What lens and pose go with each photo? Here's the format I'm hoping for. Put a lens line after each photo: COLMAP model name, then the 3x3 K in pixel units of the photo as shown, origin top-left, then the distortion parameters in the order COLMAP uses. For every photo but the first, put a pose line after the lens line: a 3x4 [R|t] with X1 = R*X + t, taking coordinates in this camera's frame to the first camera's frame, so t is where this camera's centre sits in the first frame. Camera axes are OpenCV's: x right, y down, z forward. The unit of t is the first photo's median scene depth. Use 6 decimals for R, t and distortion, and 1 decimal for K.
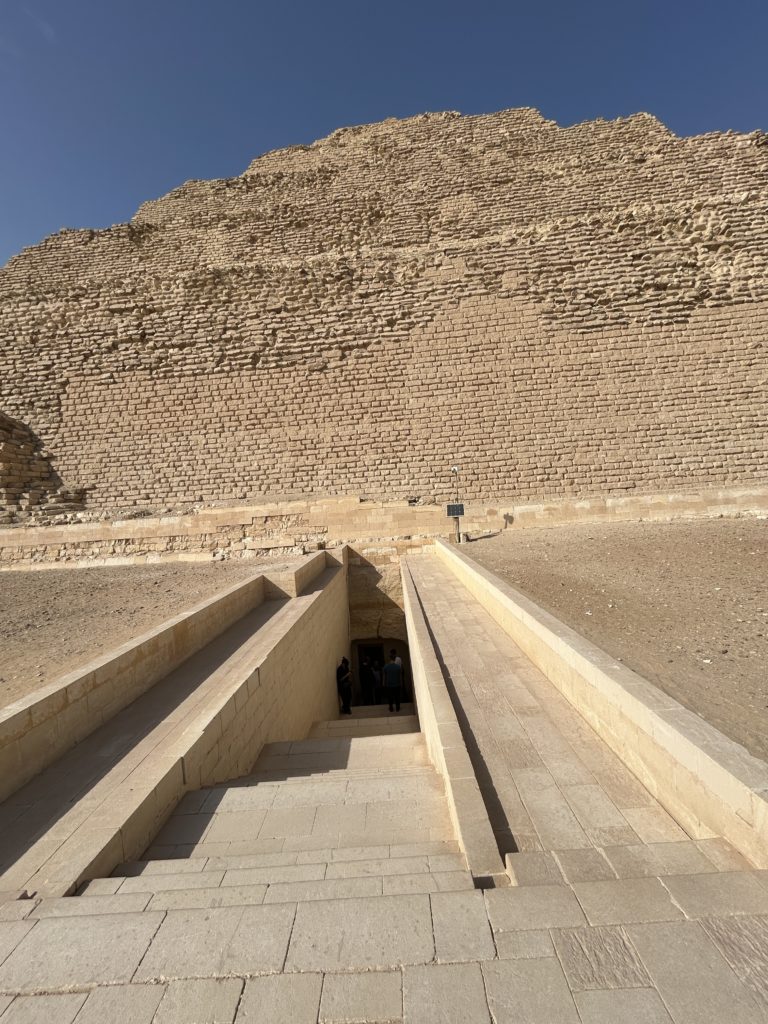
lens RADIAL K [[418.2, 0, 382.1], [0, 418.2, 509.3], [0, 0, 1]] dist [0.001149, 0.000315]
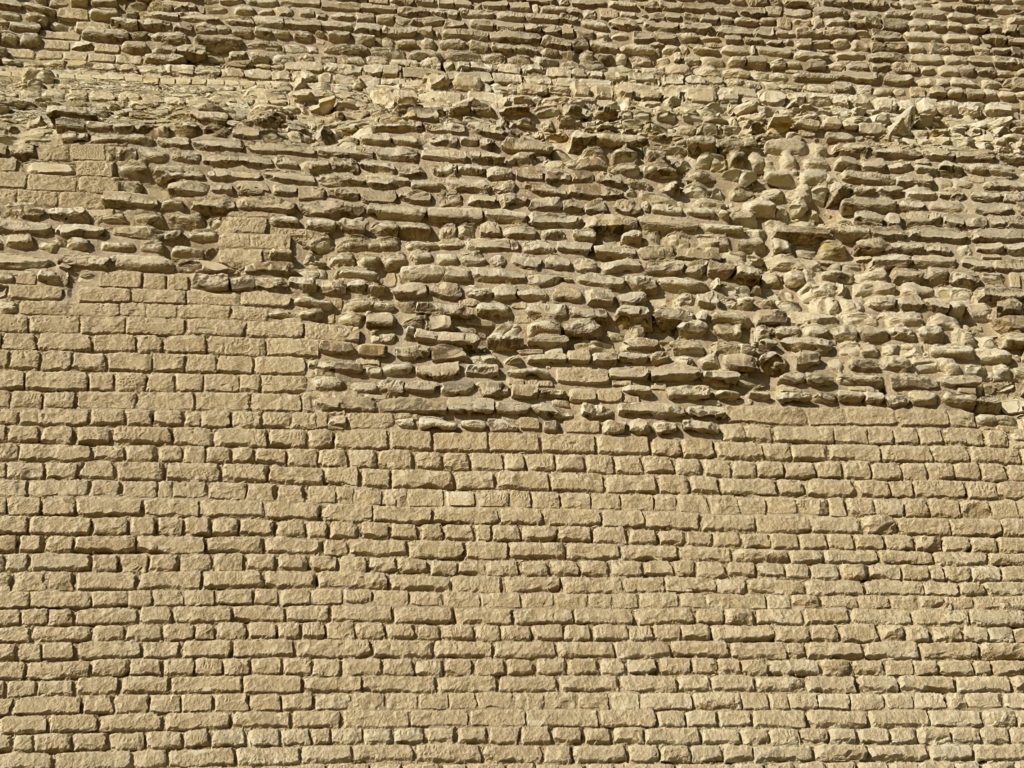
lens RADIAL K [[1938.8, 0, 519.8], [0, 1938.8, 390.0], [0, 0, 1]] dist [0.140268, 0.000000]
pose [[0.956563, 0.123003, 0.264305, 0.128223], [-0.037518, 0.951031, -0.306809, 0.017266], [-0.289101, 0.283566, 0.914336, -0.409286]]
